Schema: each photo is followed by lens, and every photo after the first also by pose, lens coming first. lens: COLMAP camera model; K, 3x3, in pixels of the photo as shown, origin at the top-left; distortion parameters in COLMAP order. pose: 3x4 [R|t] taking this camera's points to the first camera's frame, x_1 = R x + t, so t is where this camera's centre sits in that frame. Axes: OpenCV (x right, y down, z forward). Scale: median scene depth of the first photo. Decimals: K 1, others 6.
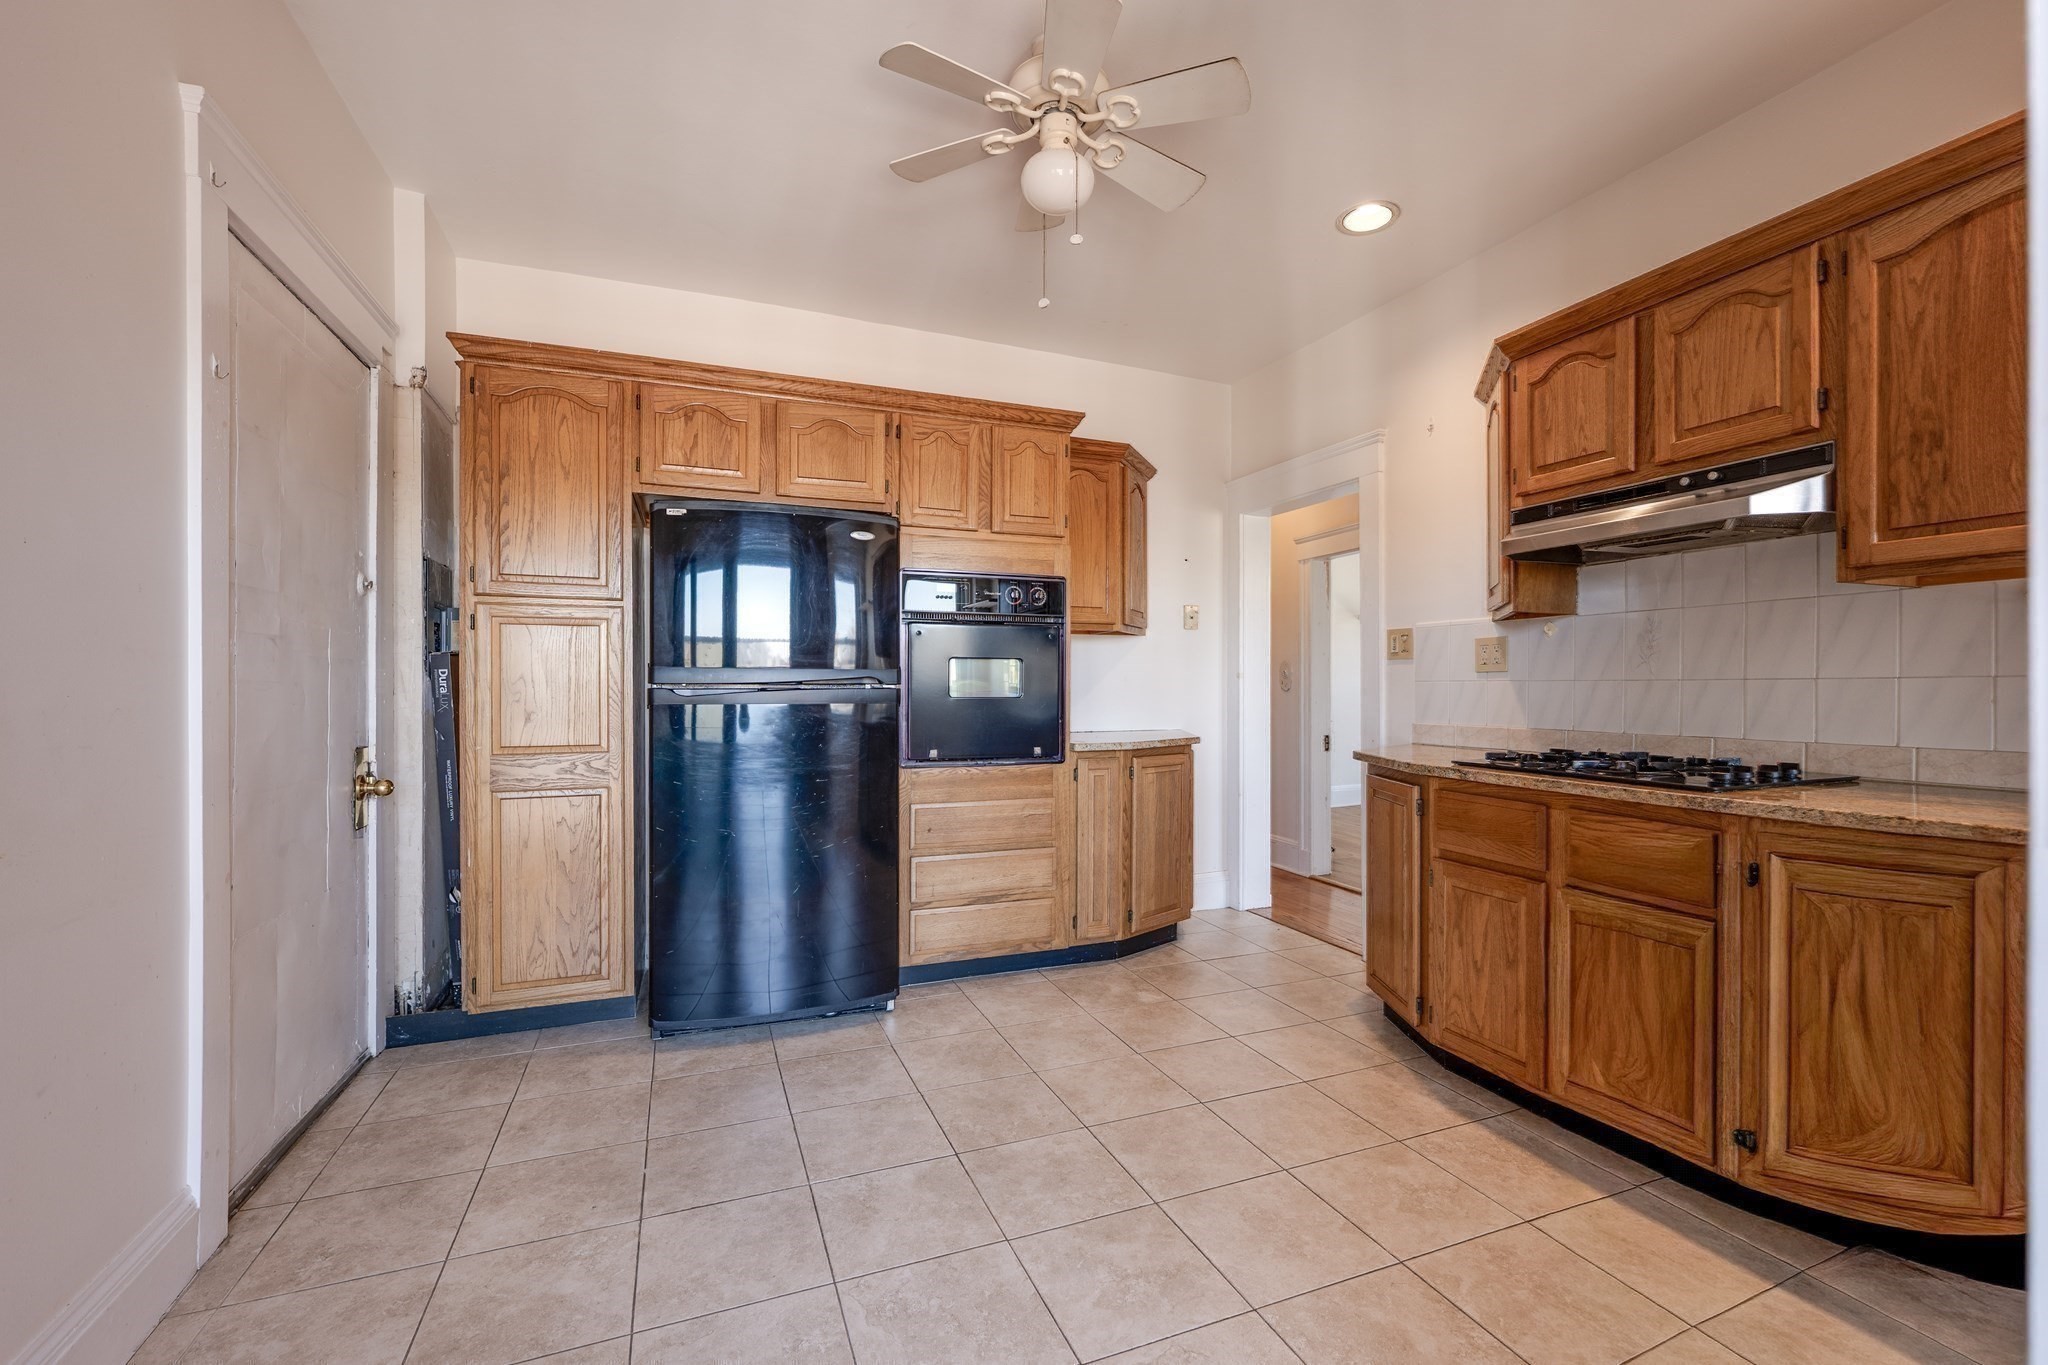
lens RADIAL K [[851.7, 0, 1033.8], [0, 851.7, 687.6], [0, 0, 1]] dist [-0.001650, 0.000039]
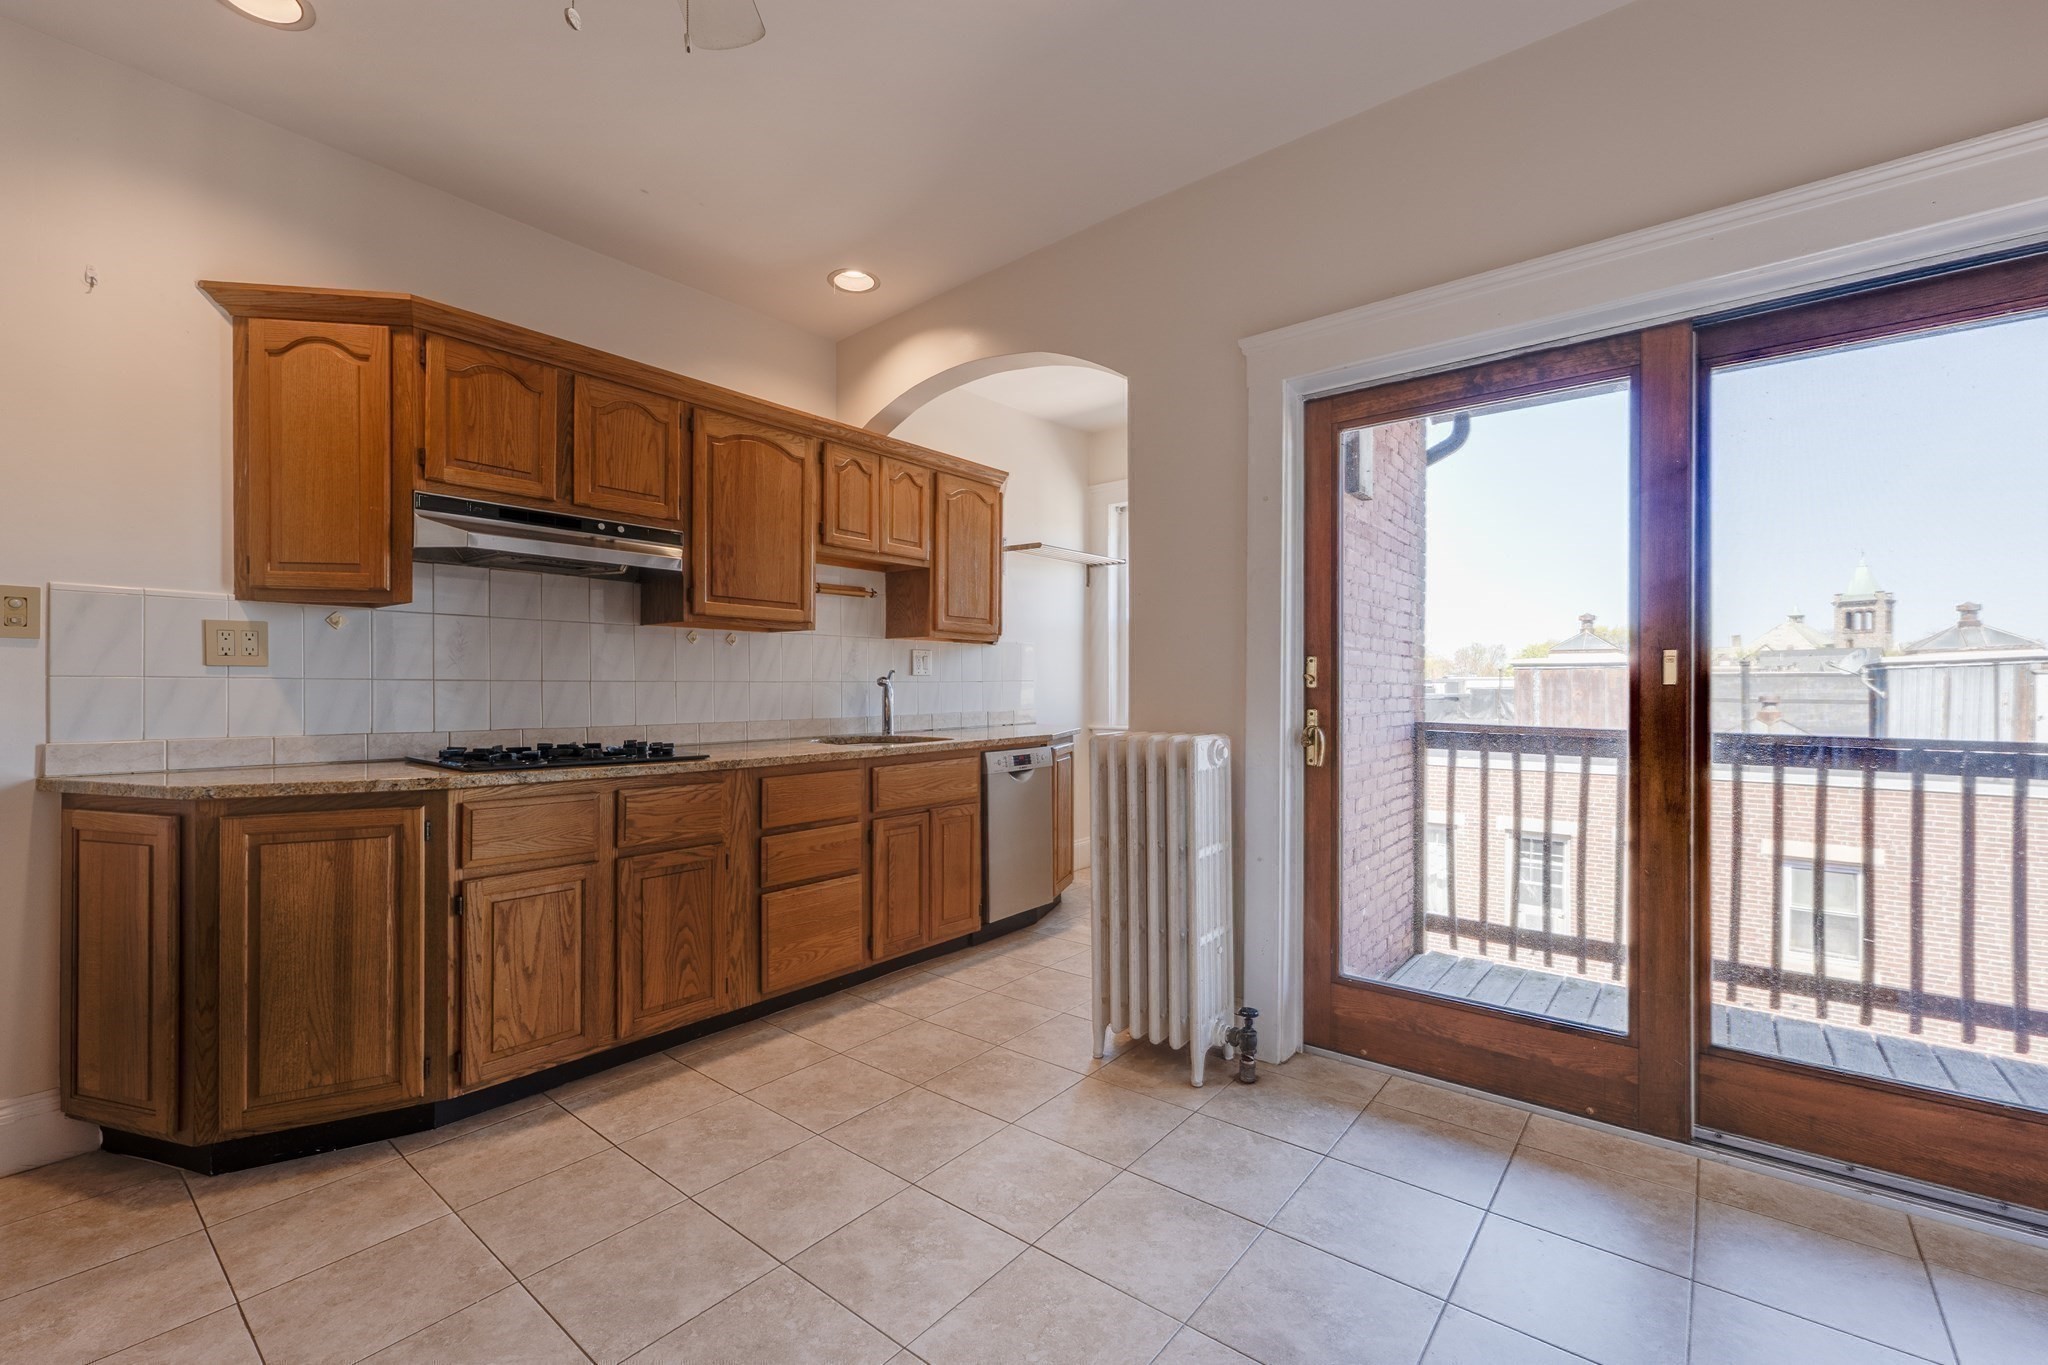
lens RADIAL K [[851.7, 0, 1033.8], [0, 851.7, 687.6], [0, 0, 1]] dist [-0.001650, 0.000039]
pose [[-0.485953, -0.002493, 0.873981, -0.649620], [-0.006098, 0.999981, -0.000538, -0.003380], [-0.873964, -0.005591, -0.485959, 1.022615]]
